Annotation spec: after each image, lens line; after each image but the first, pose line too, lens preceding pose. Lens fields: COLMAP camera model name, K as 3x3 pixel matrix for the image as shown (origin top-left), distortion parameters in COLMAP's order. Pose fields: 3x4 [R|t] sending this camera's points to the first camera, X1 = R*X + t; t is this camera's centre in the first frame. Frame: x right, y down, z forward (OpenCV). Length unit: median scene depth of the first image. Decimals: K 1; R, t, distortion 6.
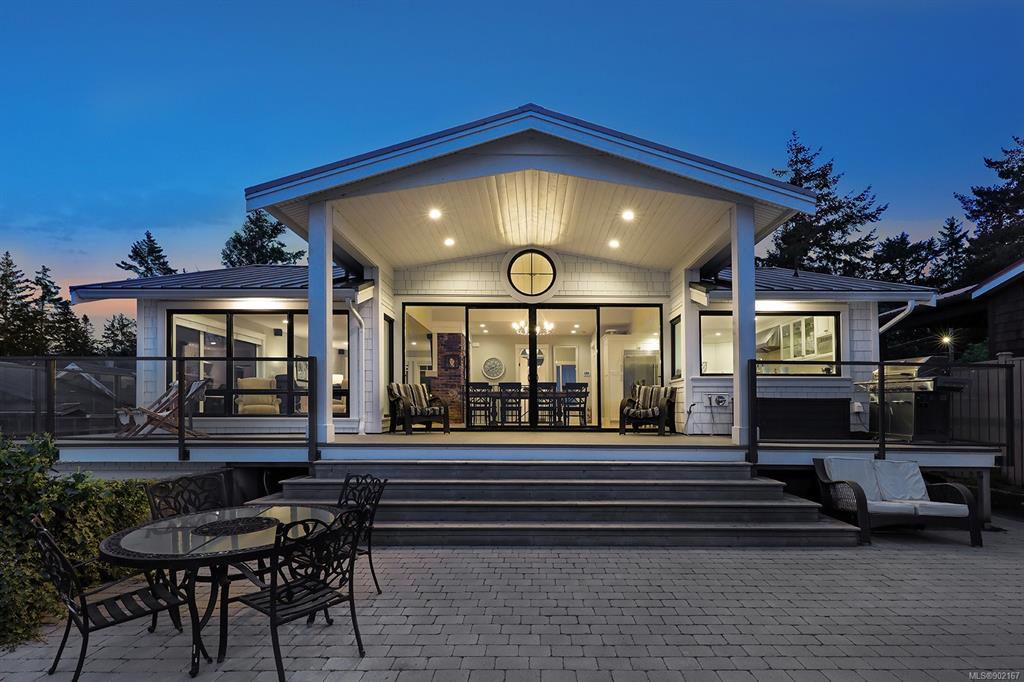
lens RADIAL K [[522.1, 0, 512.7], [0, 522.1, 390.0], [0, 0, 1]] dist [-0.000732, -0.000783]
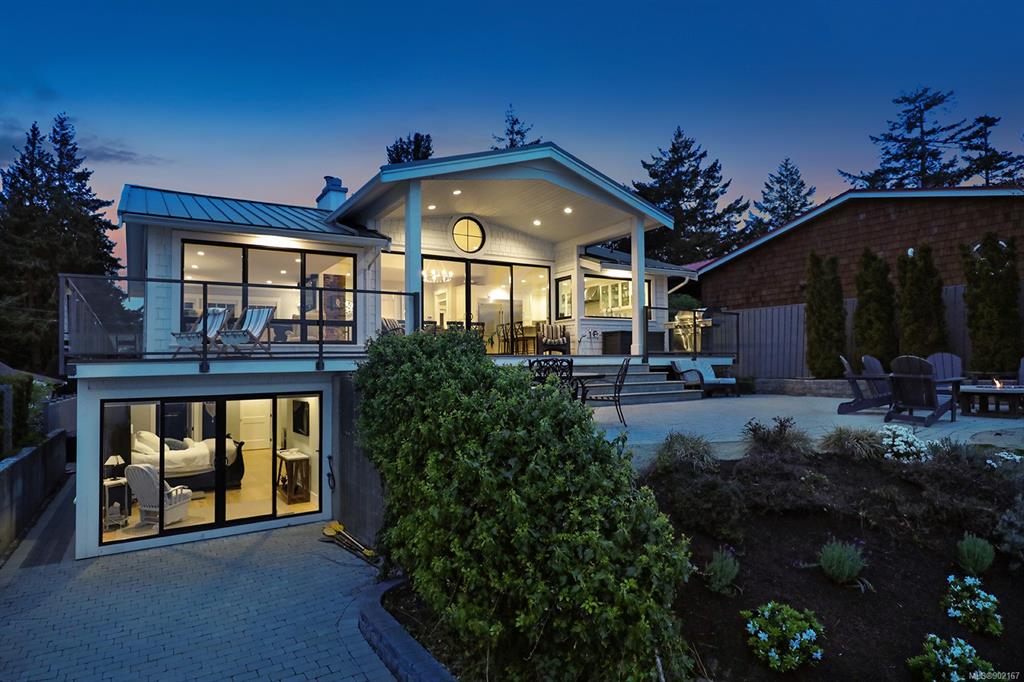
lens RADIAL K [[637.5, 0, 512.0], [0, 637.5, 341.0], [0, 0, 1]] dist [0.002504, 0.000204]
pose [[0.828290, 0.005376, 0.560274, -0.761338], [0.002139, 0.999916, -0.012757, 0.058647], [-0.560296, 0.011765, 0.828209, -0.364749]]
